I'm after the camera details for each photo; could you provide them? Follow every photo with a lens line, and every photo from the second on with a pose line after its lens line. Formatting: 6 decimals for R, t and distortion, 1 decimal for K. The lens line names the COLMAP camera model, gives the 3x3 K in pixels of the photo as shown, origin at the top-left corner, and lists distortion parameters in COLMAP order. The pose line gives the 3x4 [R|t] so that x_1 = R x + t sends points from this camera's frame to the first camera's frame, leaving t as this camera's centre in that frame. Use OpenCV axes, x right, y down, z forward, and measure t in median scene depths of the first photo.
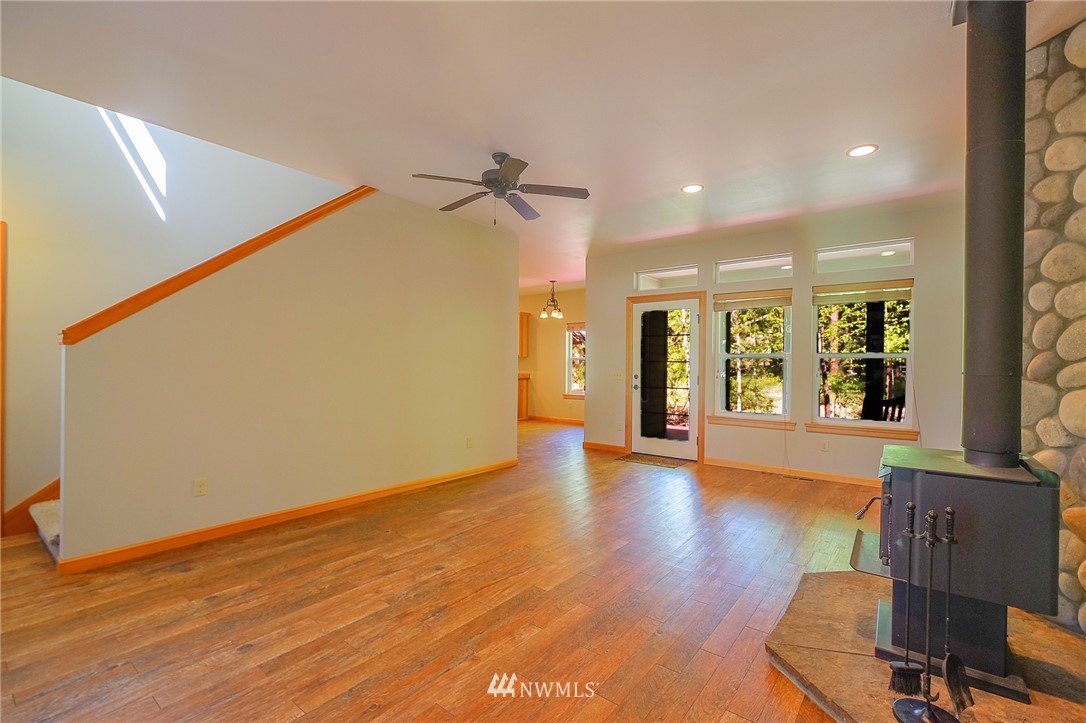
lens RADIAL K [[485.0, 0, 543.0], [0, 485.0, 361.5], [0, 0, 1]] dist [0.009475, 0.000122]
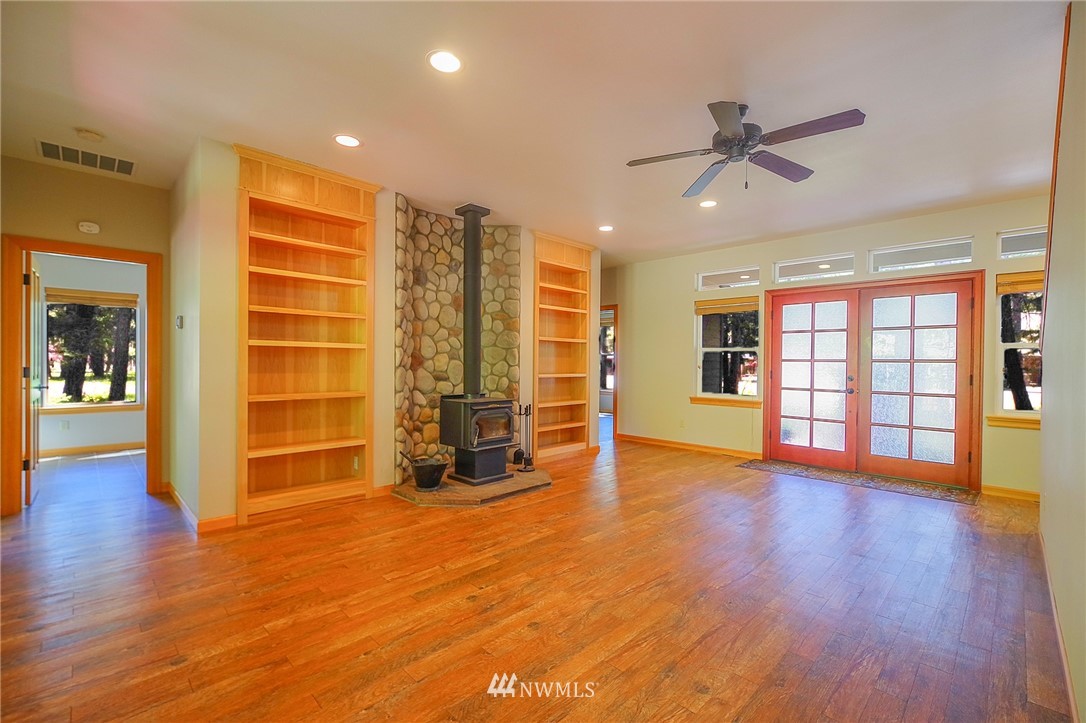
lens RADIAL K [[468.3, 0, 546.6], [0, 468.3, 365.2], [0, 0, 1]] dist [-0.011076, -0.000010]
pose [[-0.991379, -0.021500, 0.129246, 0.107855], [-0.021070, 0.999767, 0.004687, 0.007790], [-0.129317, 0.001923, -0.991602, 1.499143]]
